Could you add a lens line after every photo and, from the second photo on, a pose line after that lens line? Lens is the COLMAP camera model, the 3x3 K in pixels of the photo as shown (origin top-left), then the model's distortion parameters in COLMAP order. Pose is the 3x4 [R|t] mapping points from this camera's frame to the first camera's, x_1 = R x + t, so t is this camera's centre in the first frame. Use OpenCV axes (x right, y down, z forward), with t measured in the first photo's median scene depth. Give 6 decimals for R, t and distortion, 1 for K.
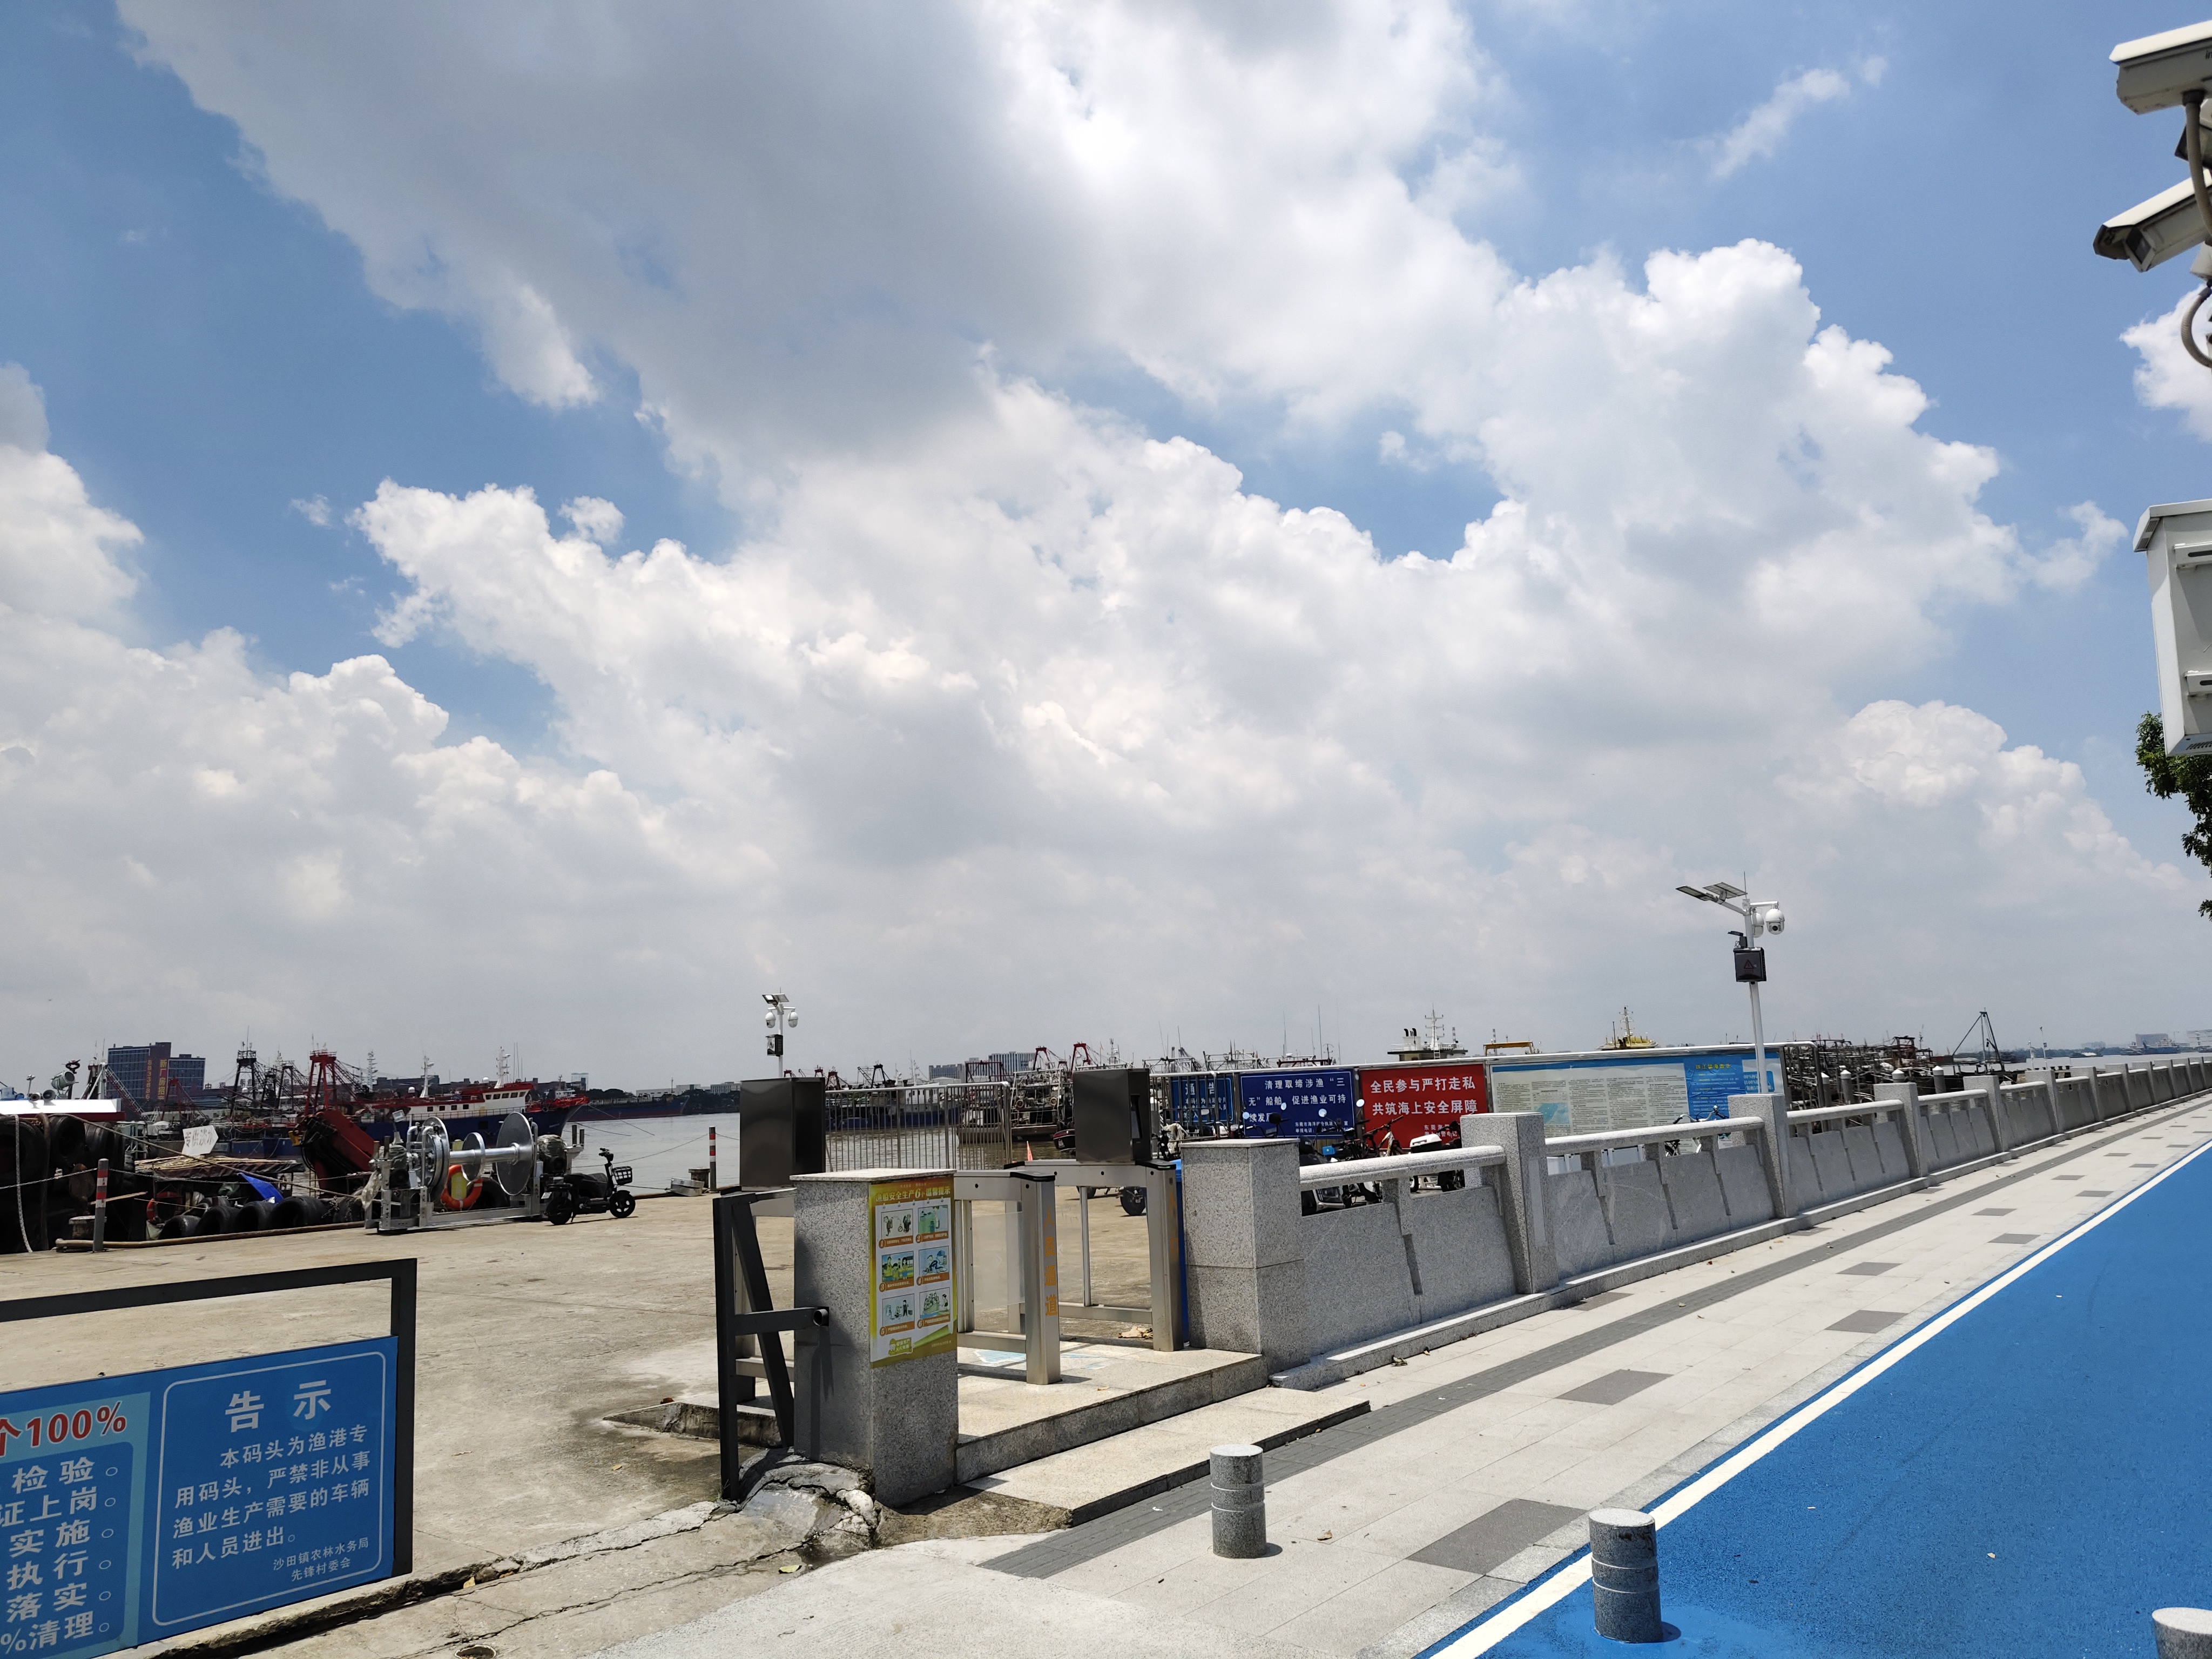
lens RADIAL K [[1520.8, 0, 1094.0], [0, 1520.8, 824.6], [0, 0, 1]] dist [0.027110, -0.019013]
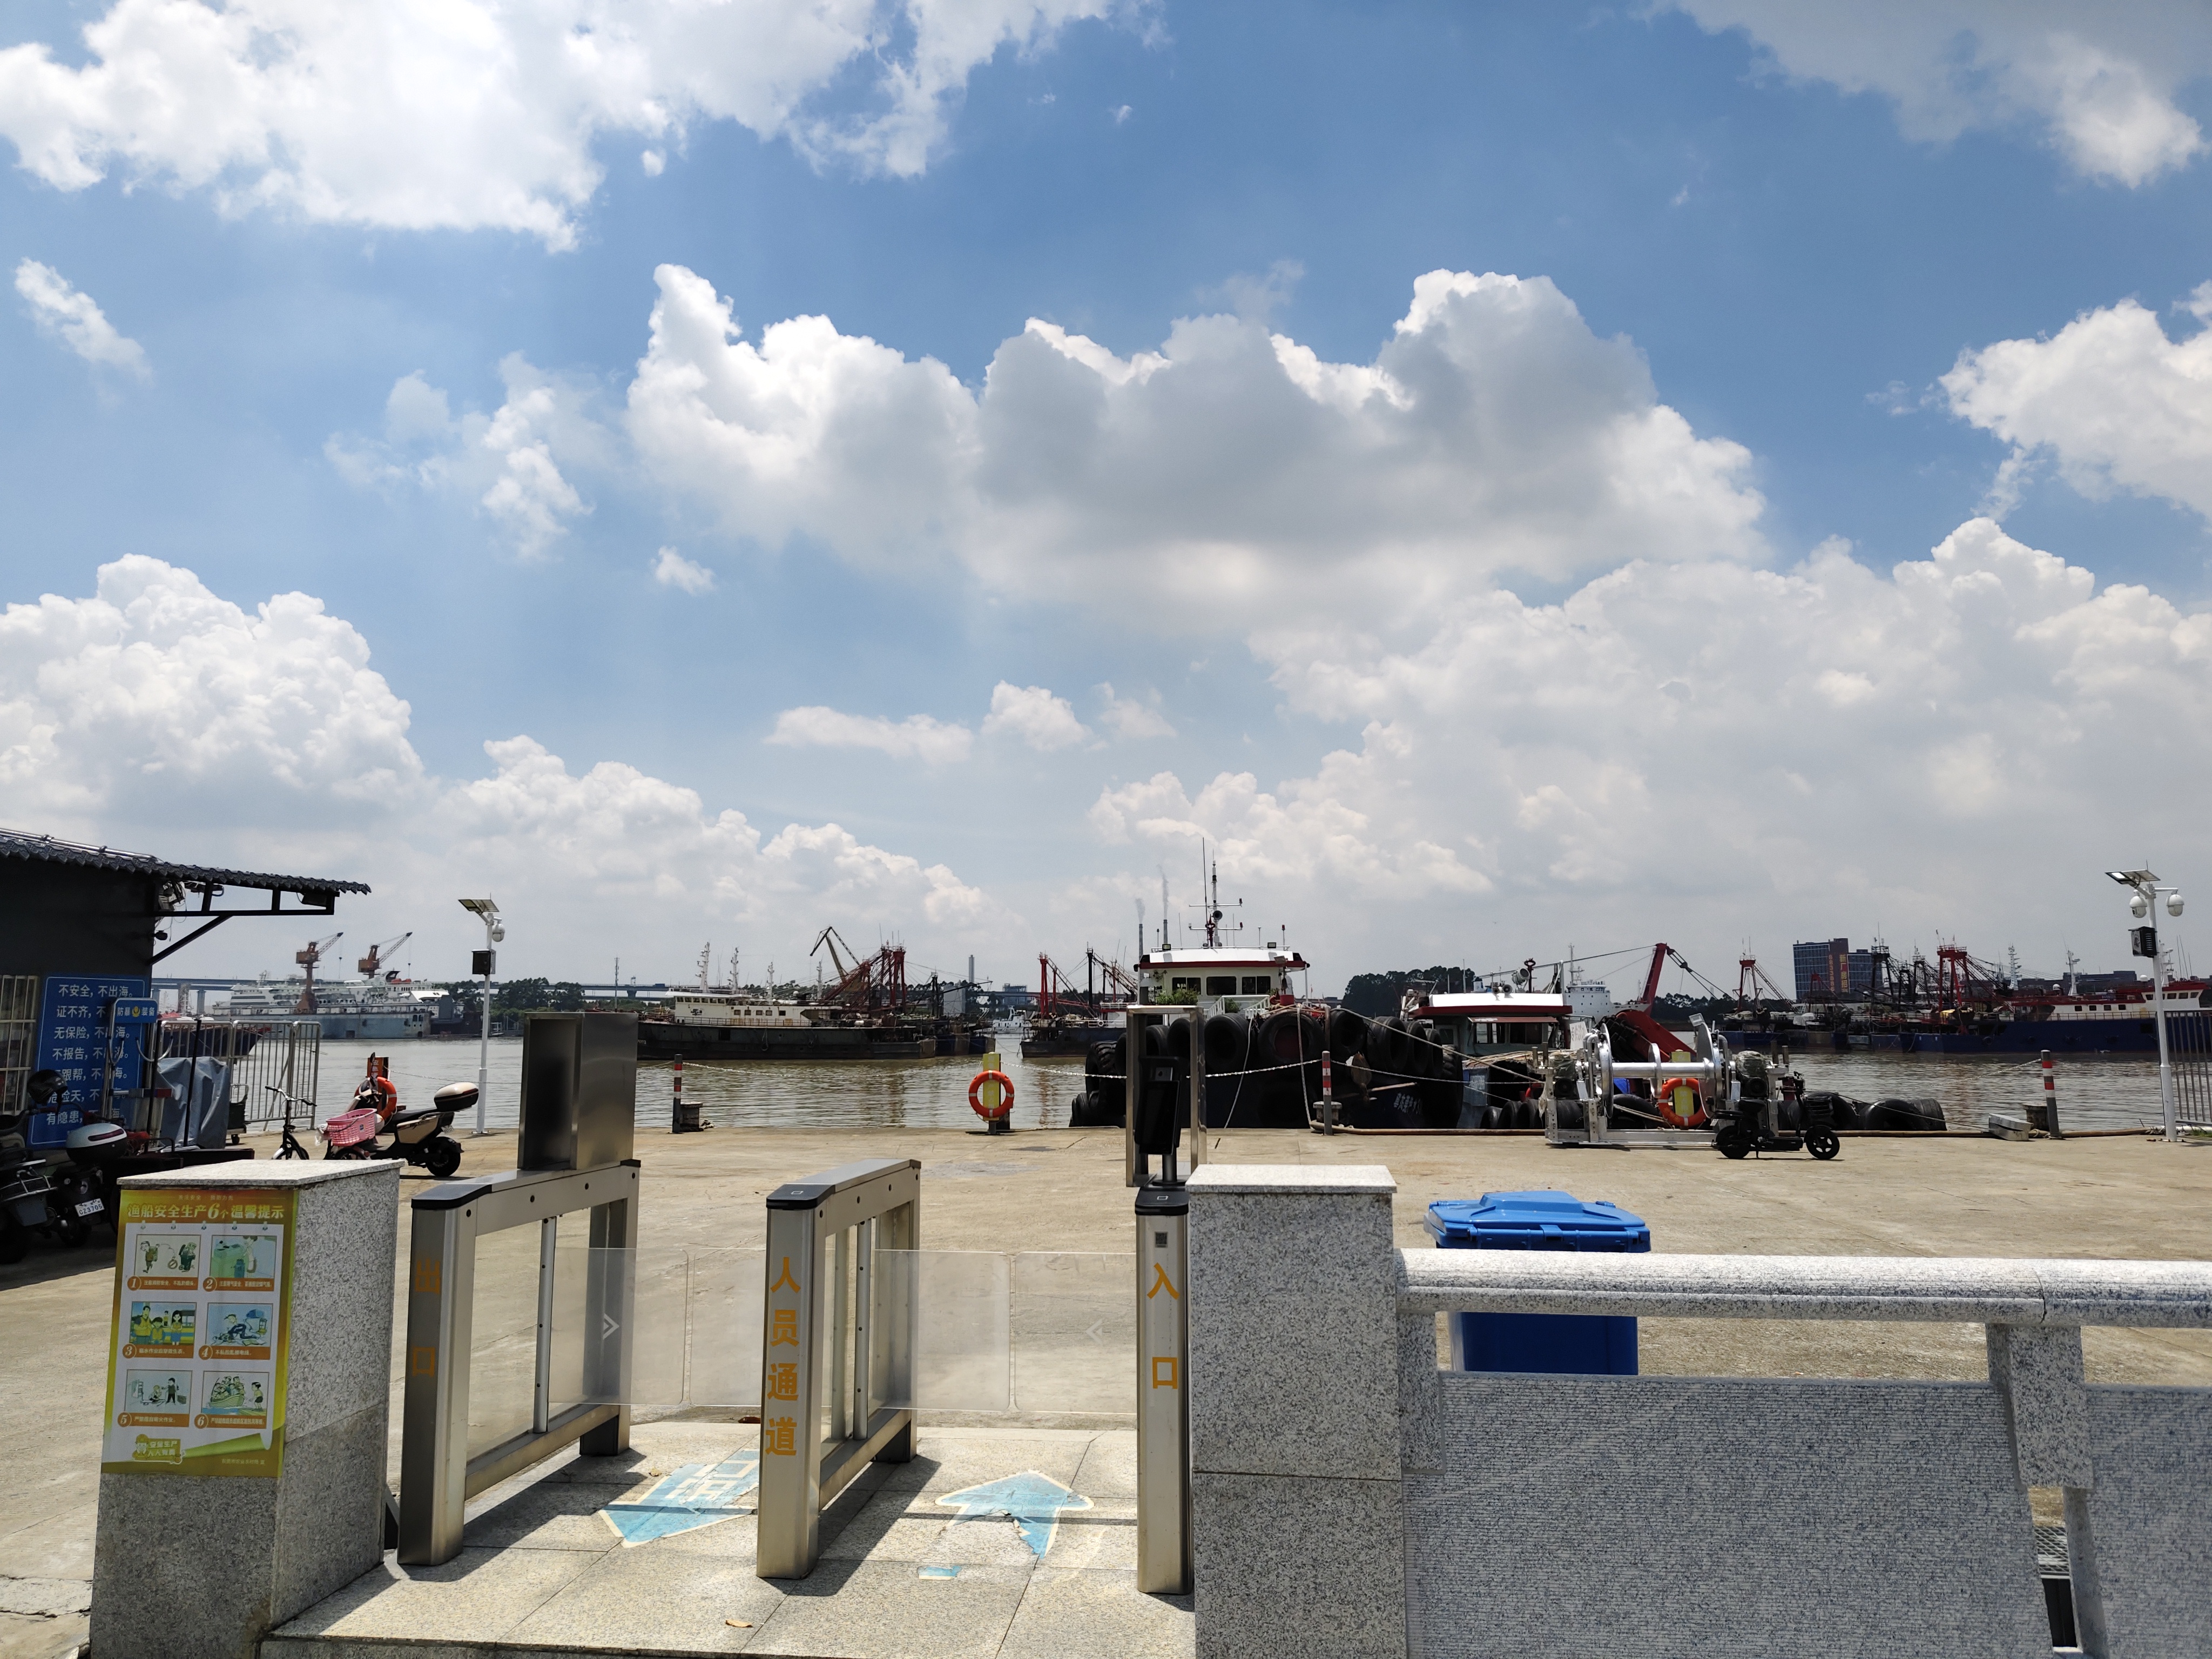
lens RADIAL K [[1520.8, 0, 1119.1], [0, 1520.8, 835.6], [0, 0, 1]] dist [0.027110, -0.019013]
pose [[0.530385, -0.063917, -0.845344, 0.342279], [0.127461, 0.991831, 0.004978, 0.075386], [0.838120, -0.110388, 0.534199, 0.554311]]
